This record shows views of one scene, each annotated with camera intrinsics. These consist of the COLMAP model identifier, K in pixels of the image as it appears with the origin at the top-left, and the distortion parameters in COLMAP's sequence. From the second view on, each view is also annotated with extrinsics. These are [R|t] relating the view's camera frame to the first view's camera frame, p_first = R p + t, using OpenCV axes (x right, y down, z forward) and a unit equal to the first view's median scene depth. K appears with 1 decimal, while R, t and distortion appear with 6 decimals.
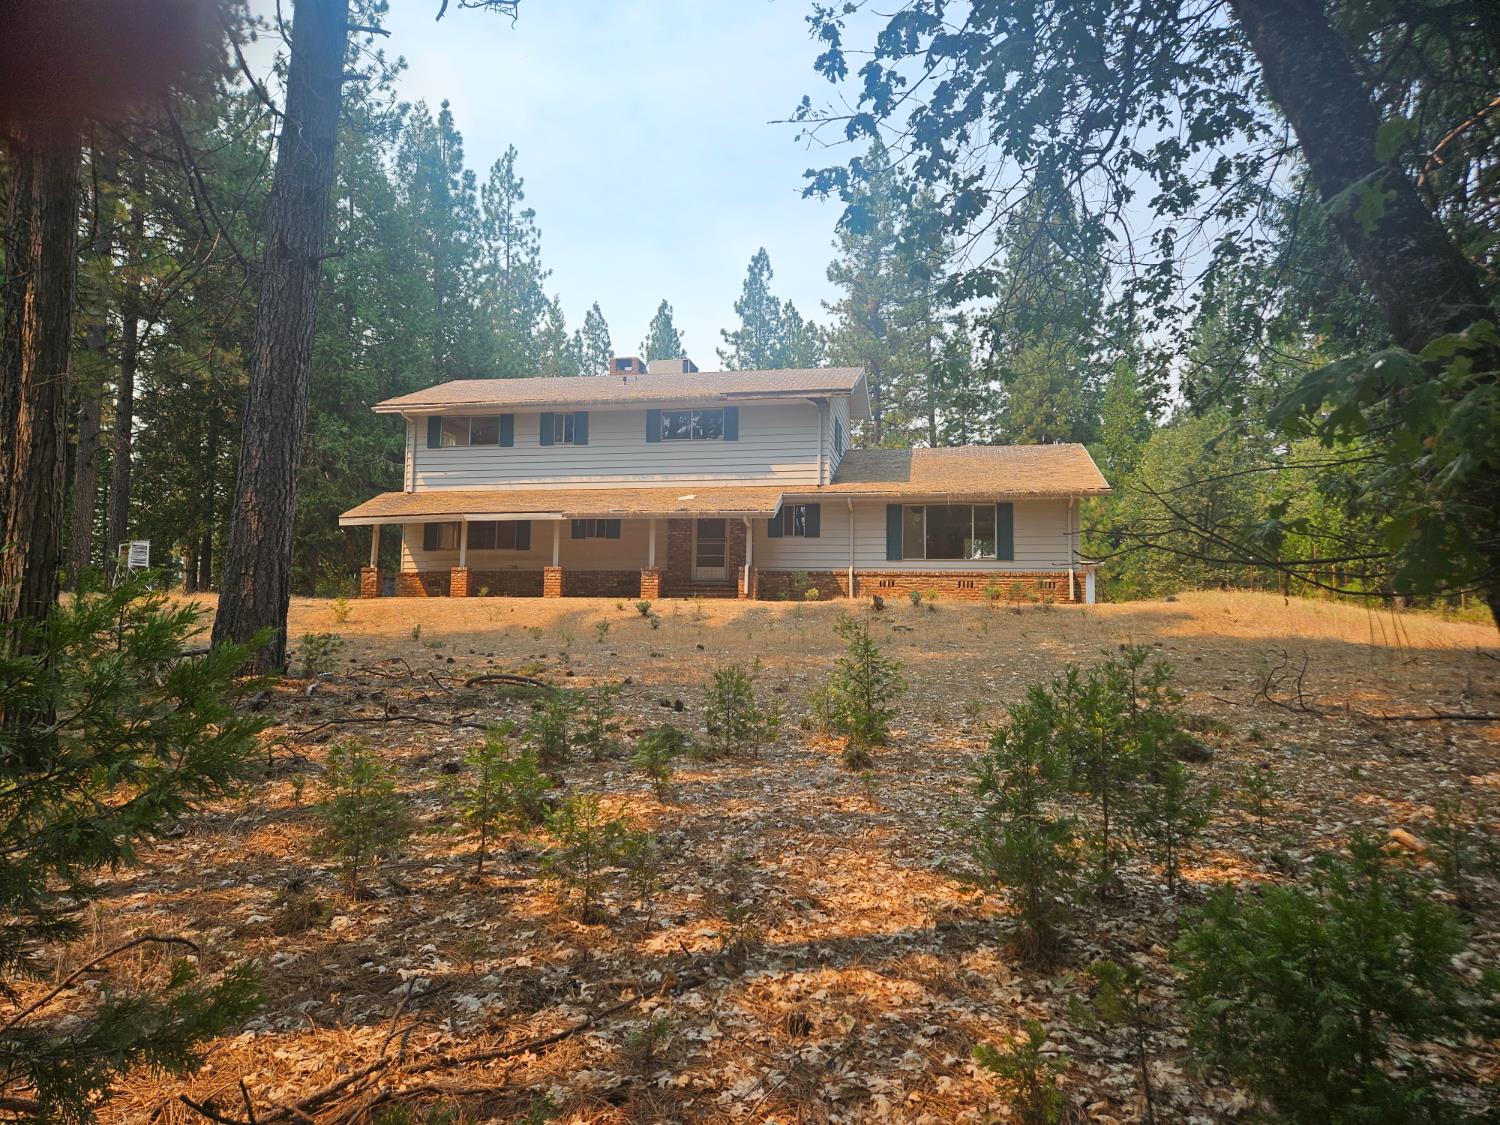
lens RADIAL K [[1011.3, 0, 750.0], [0, 1011.3, 562.5], [0, 0, 1]] dist [-0.001010, -0.001212]
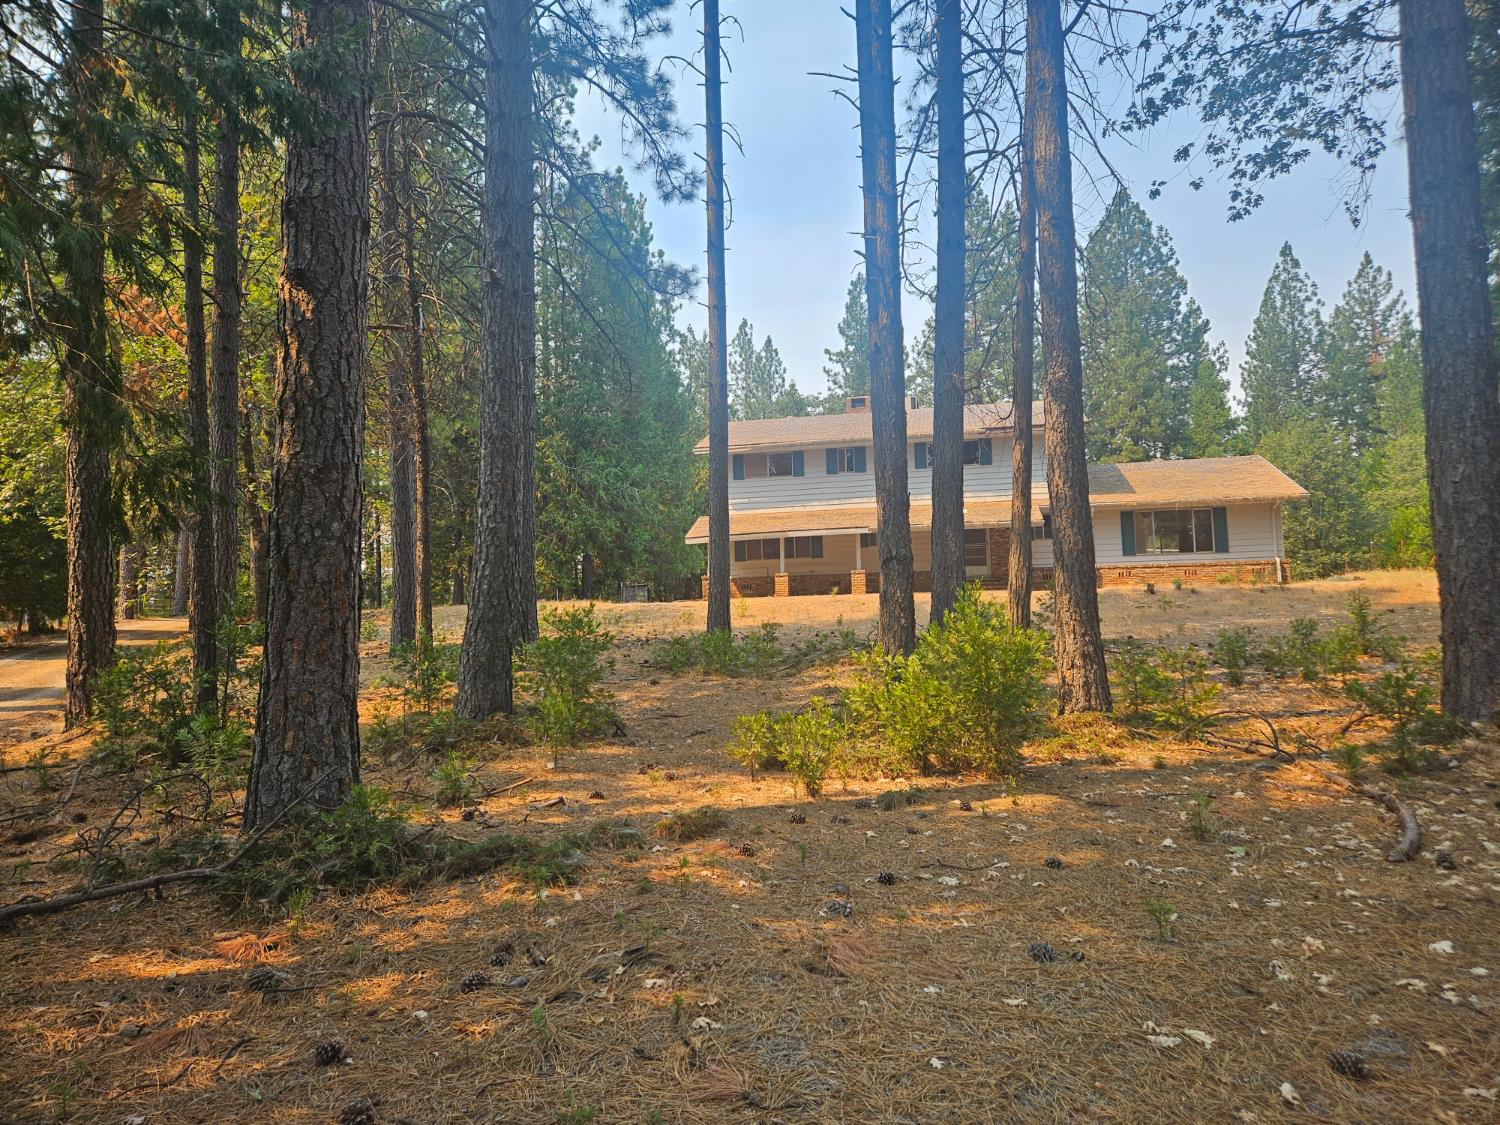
lens RADIAL K [[997.7, 0, 750.0], [0, 997.7, 562.5], [0, 0, 1]] dist [0.002676, -0.000159]
pose [[0.999055, -0.035523, -0.025040, -0.279102], [0.035533, 0.999368, -0.000027, -0.009593], [0.025025, -0.000863, 0.999686, -0.245211]]
